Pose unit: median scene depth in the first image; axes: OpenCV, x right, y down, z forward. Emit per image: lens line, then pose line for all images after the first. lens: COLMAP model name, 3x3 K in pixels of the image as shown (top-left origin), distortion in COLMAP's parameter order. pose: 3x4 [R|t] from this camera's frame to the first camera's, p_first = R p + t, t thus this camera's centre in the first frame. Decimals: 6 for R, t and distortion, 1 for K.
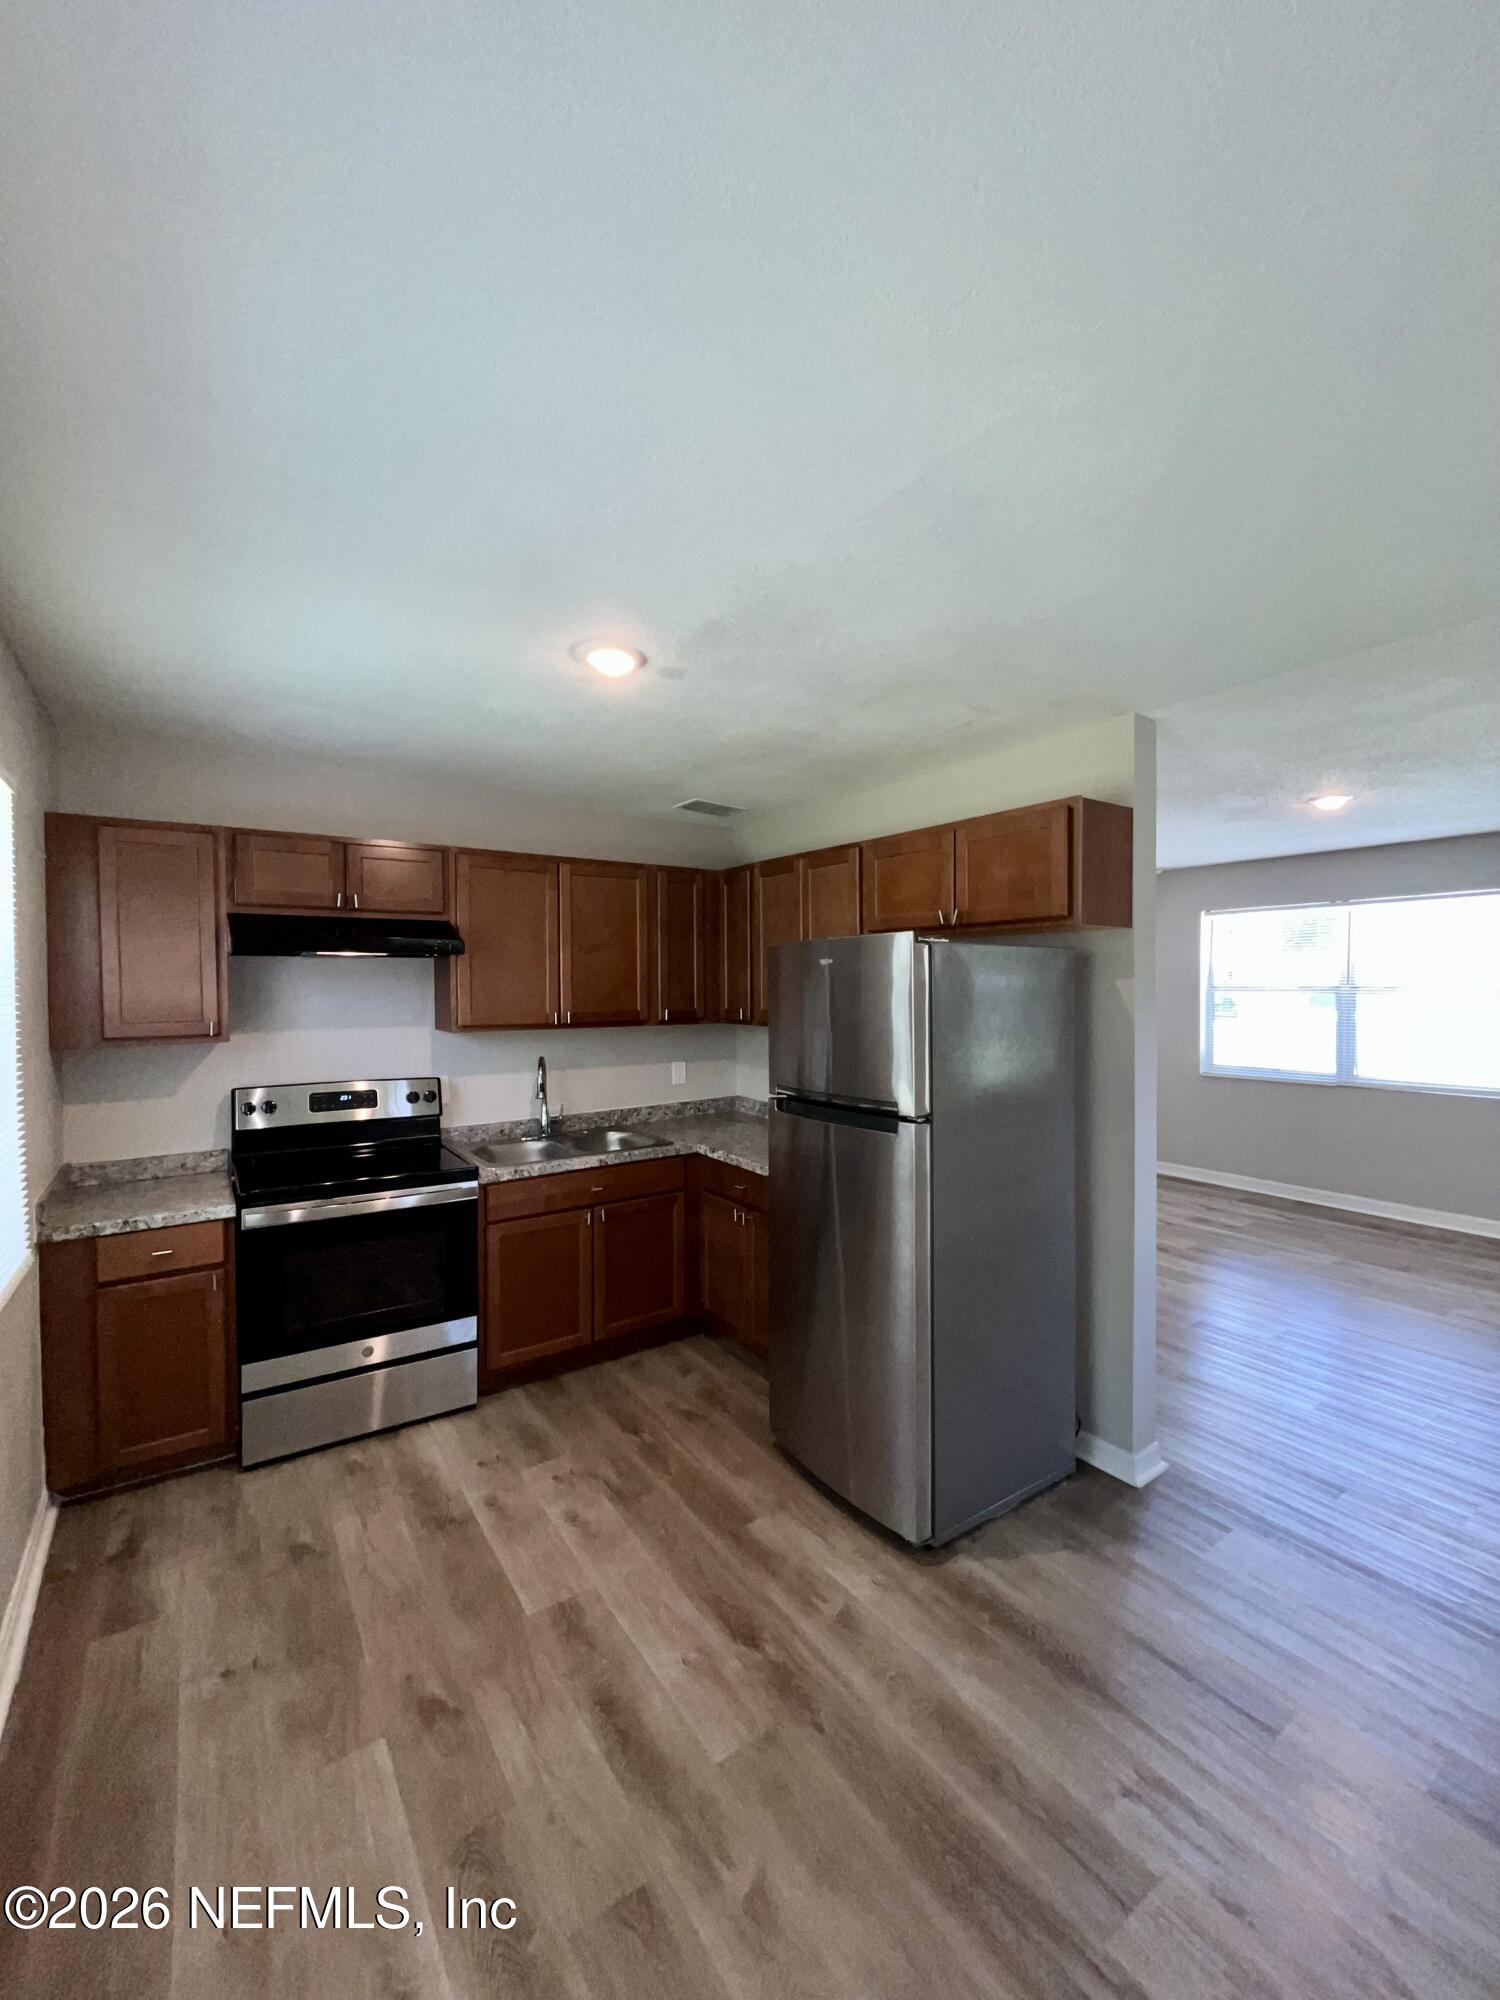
lens RADIAL K [[811.0, 0, 754.1], [0, 811.0, 999.7], [0, 0, 1]] dist [-0.003247, 0.000438]
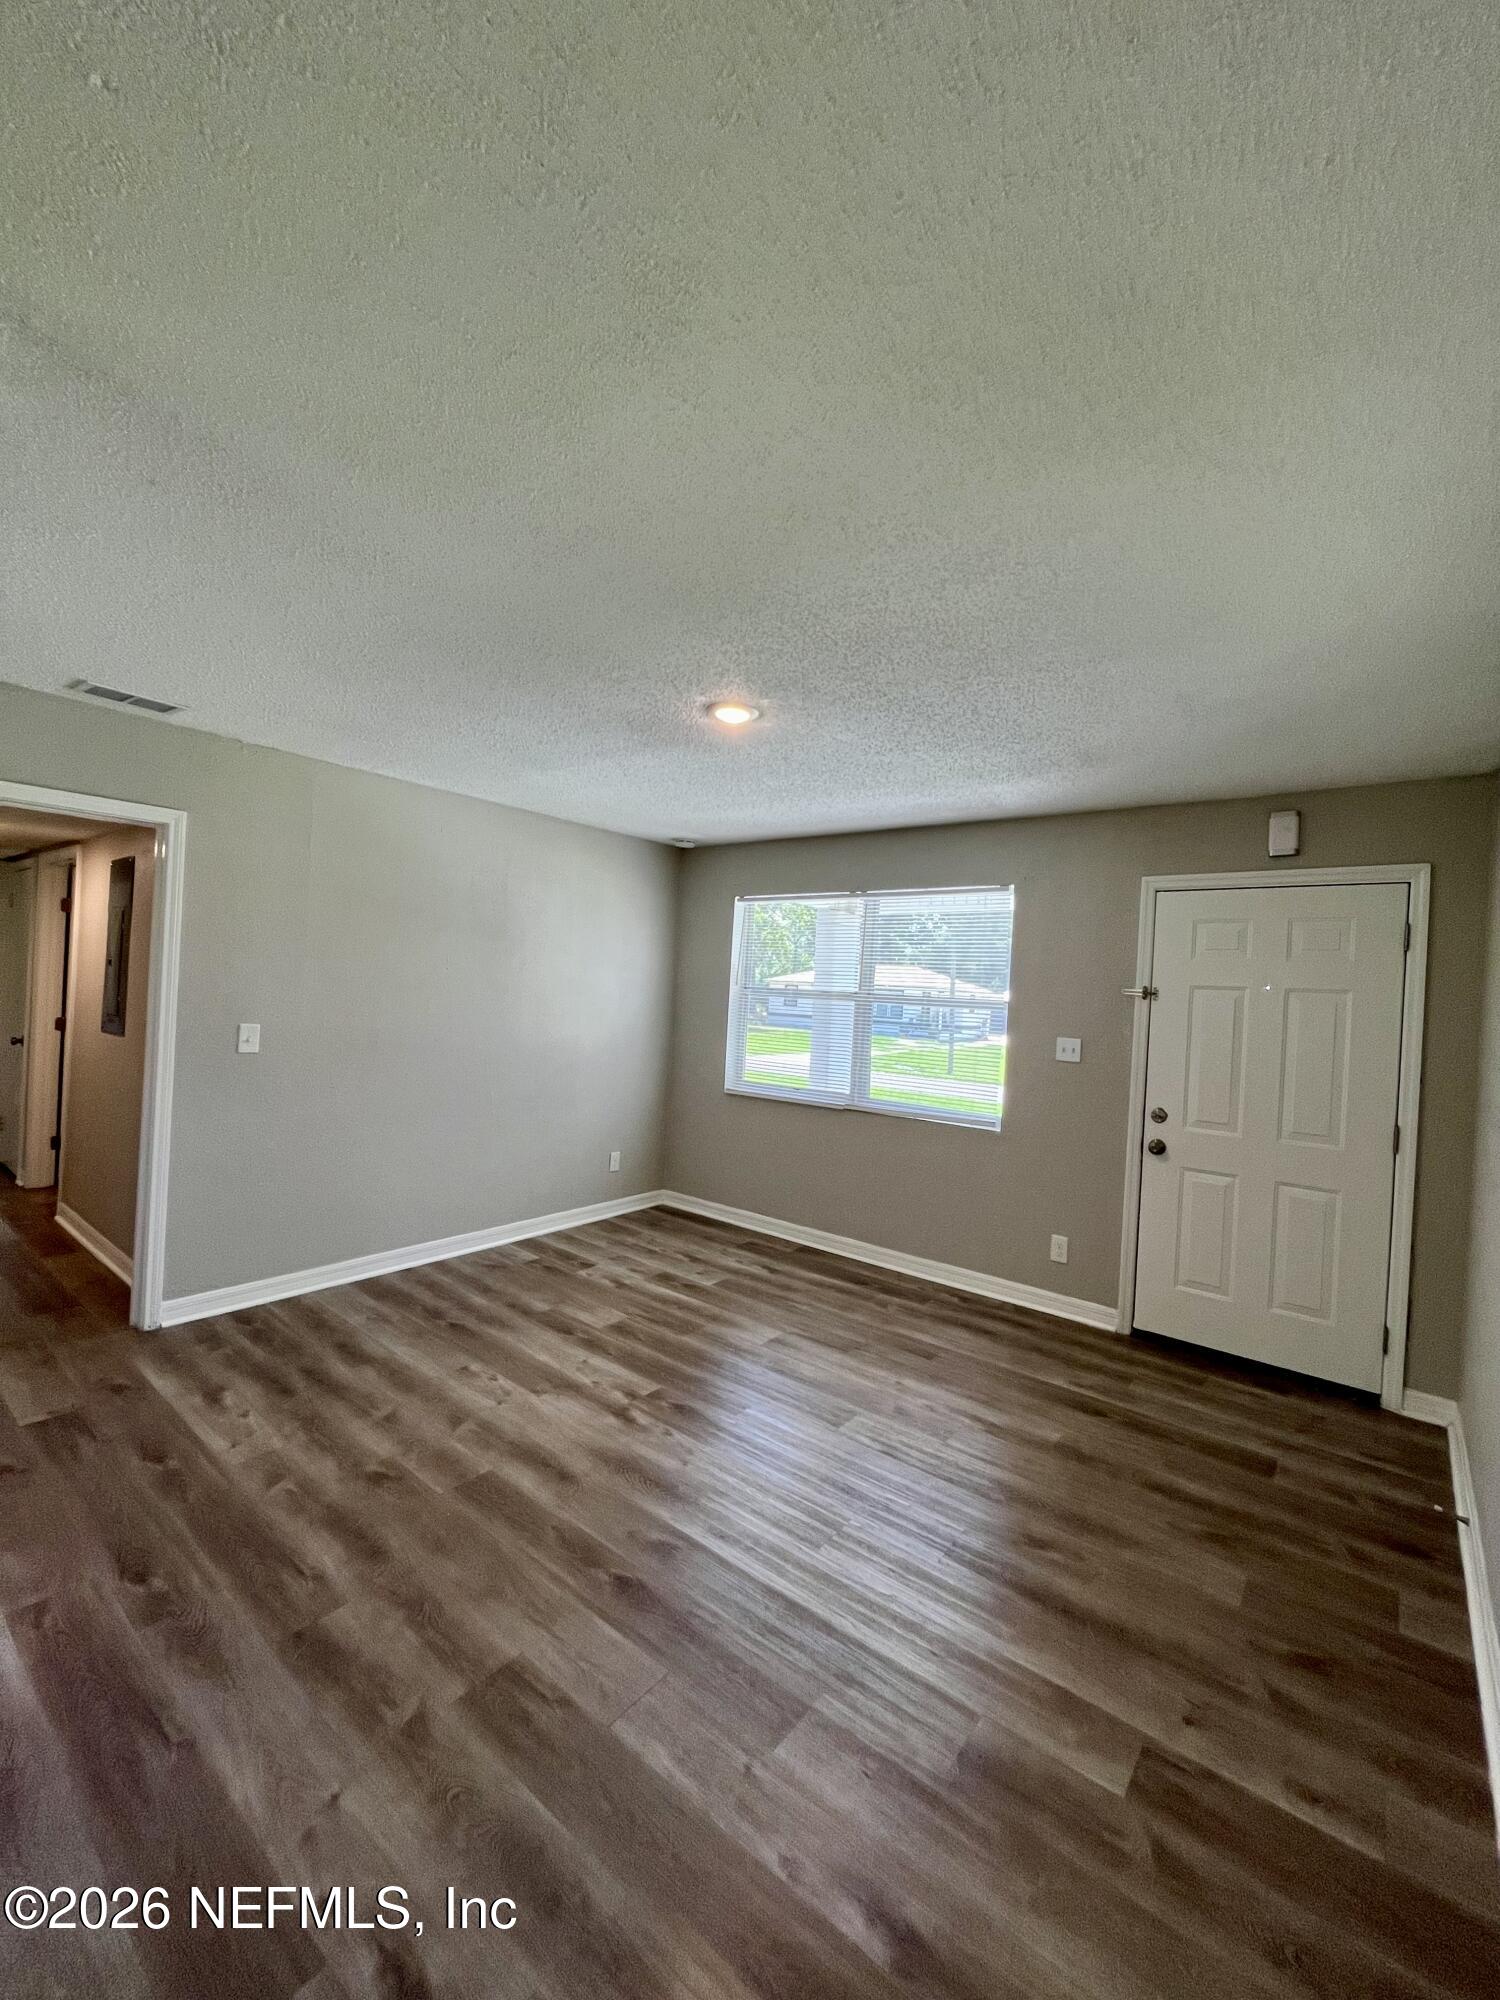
lens RADIAL K [[811.0, 0, 754.4], [0, 811.0, 997.9], [0, 0, 1]] dist [-0.003247, 0.000438]
pose [[0.953753, 0.059591, 0.294624, 0.130401], [-0.056795, 0.998223, -0.018044, 0.003891], [-0.295176, 0.000476, 0.955443, 0.076583]]
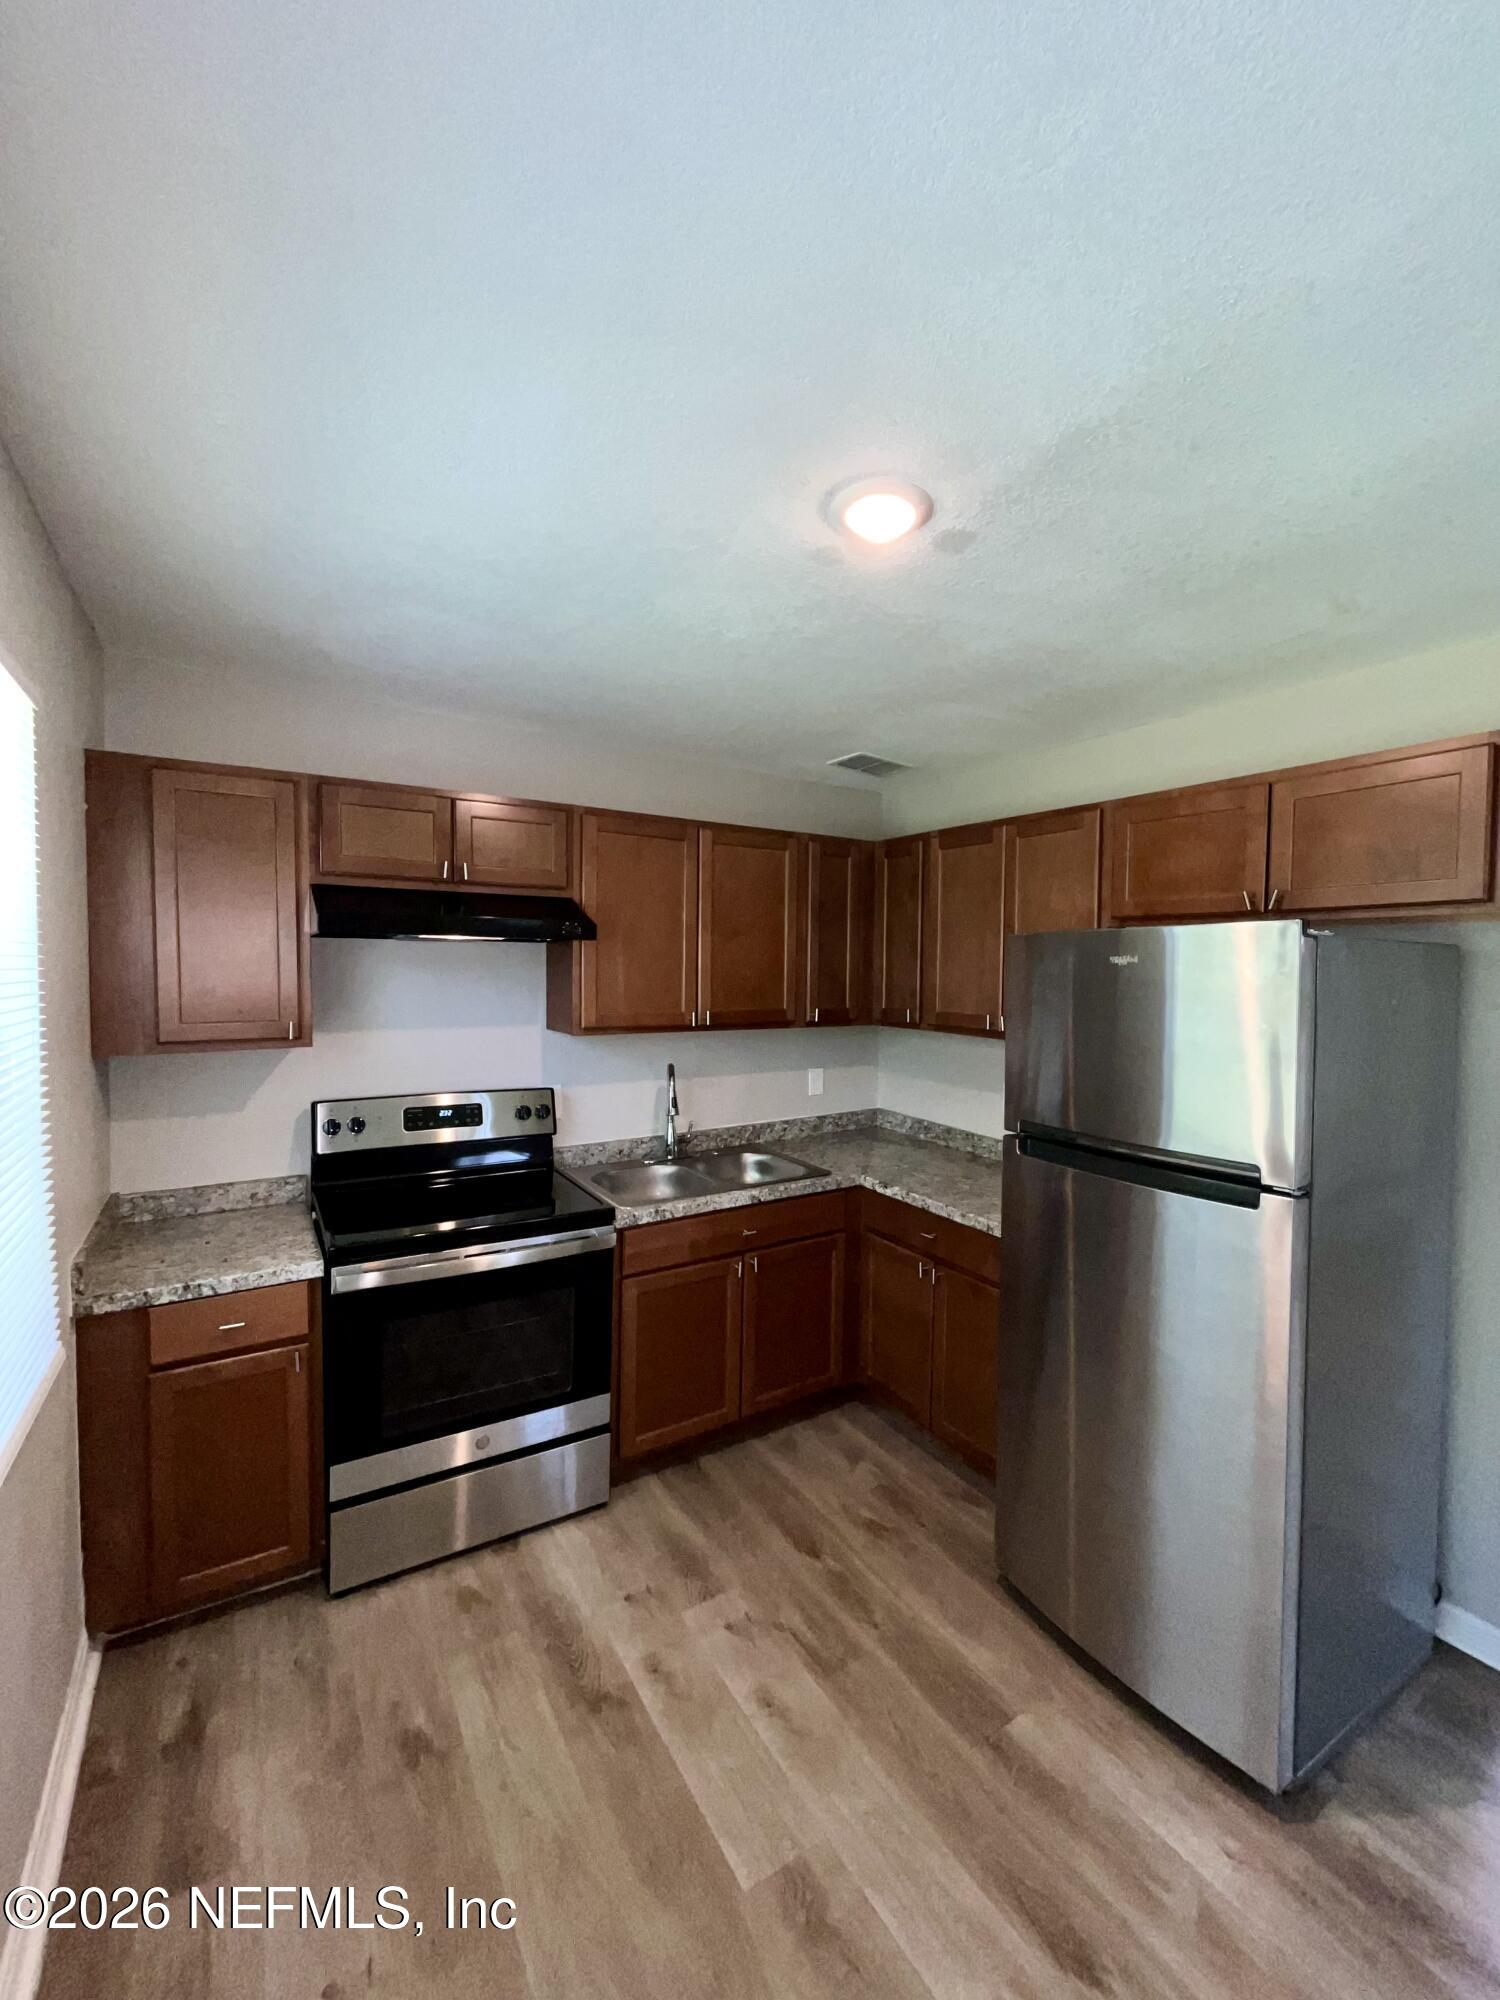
lens RADIAL K [[811.0, 0, 752.9], [0, 811.0, 999.5], [0, 0, 1]] dist [-0.003247, 0.000438]
pose [[0.998892, 0.017883, -0.043537, -0.213082], [-0.016975, 0.999633, 0.021128, -0.021106], [0.043899, -0.020365, 0.998828, 0.264774]]
